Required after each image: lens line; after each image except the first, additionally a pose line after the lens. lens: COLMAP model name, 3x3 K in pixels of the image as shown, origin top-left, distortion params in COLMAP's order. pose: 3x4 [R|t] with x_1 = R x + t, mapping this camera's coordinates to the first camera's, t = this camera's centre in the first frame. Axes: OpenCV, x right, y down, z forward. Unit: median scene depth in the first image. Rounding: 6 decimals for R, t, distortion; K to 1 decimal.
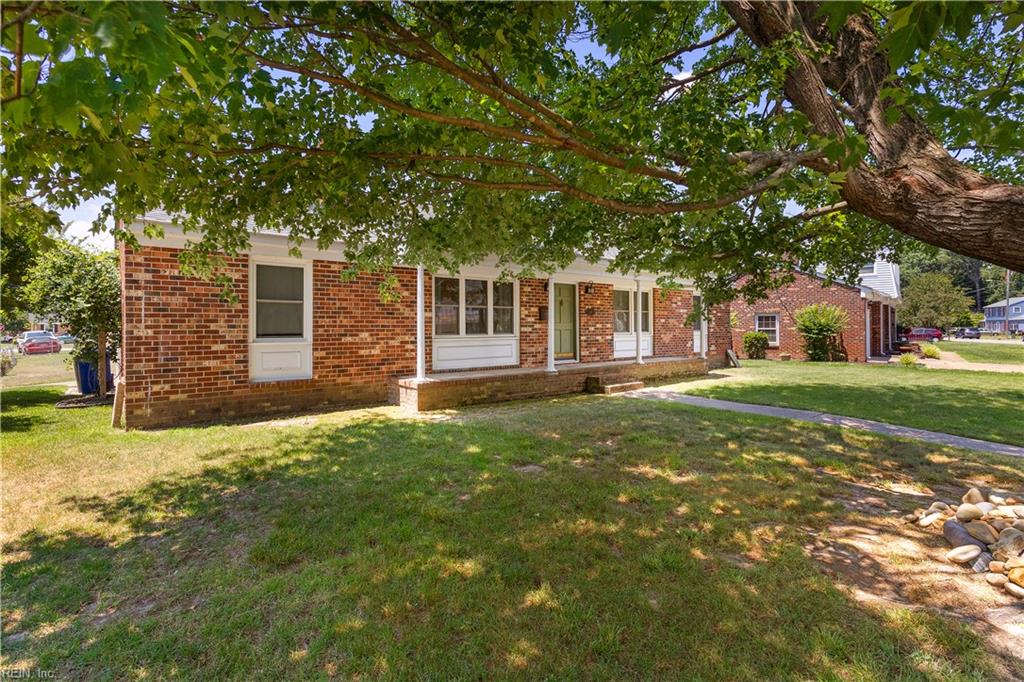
lens RADIAL K [[471.8, 0, 511.1], [0, 471.8, 330.8], [0, 0, 1]] dist [0.003585, 0.000917]
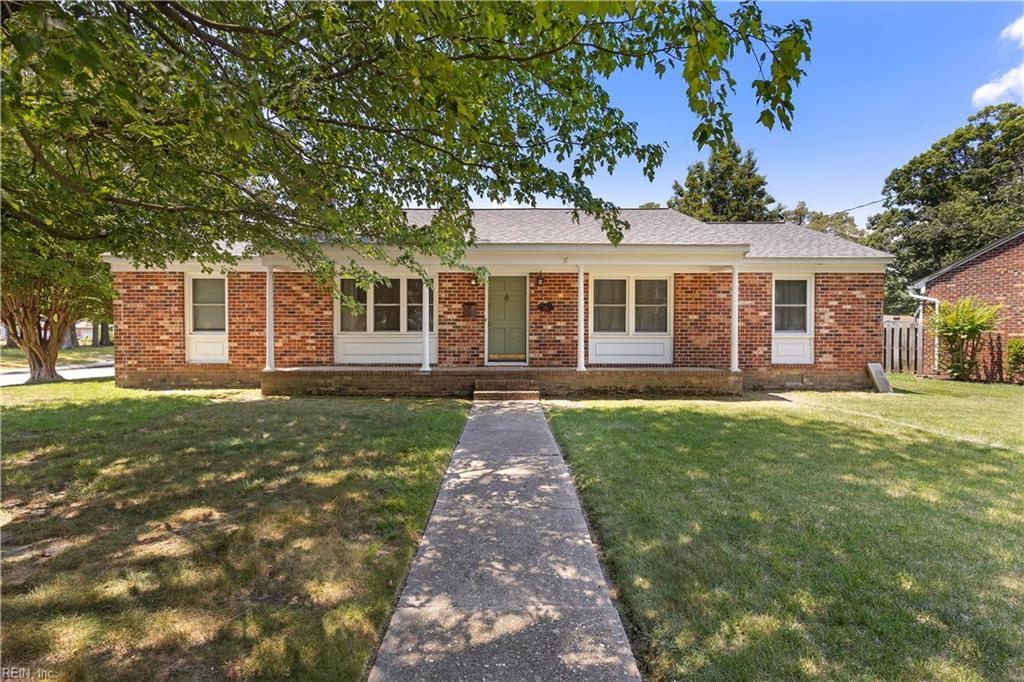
lens RADIAL K [[471.8, 0, 509.9], [0, 471.8, 339.7], [0, 0, 1]] dist [0.003585, 0.000917]
pose [[0.785336, 0.015666, -0.618872, 0.898712], [-0.009111, 0.999864, 0.013749, 0.010181], [0.619003, -0.005159, 0.785371, 0.409475]]
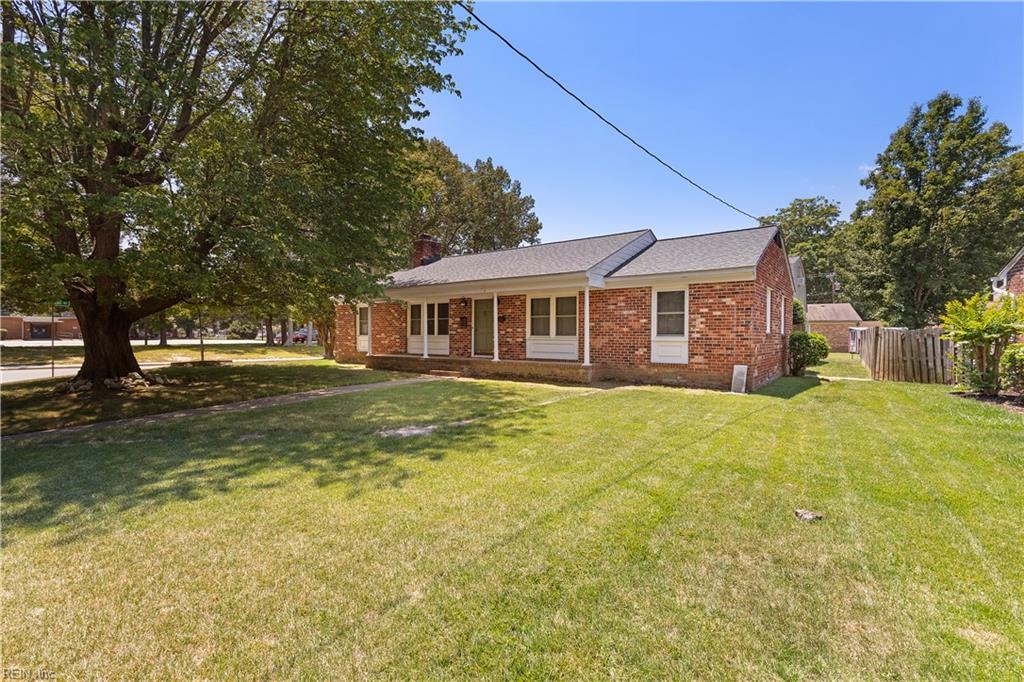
lens RADIAL K [[471.8, 0, 515.8], [0, 471.8, 340.8], [0, 0, 1]] dist [0.003585, 0.000917]
pose [[0.253259, 0.020278, -0.967186, 1.959066], [-0.007524, 0.999791, 0.018992, -0.008417], [0.967369, 0.002467, 0.253358, 1.001329]]
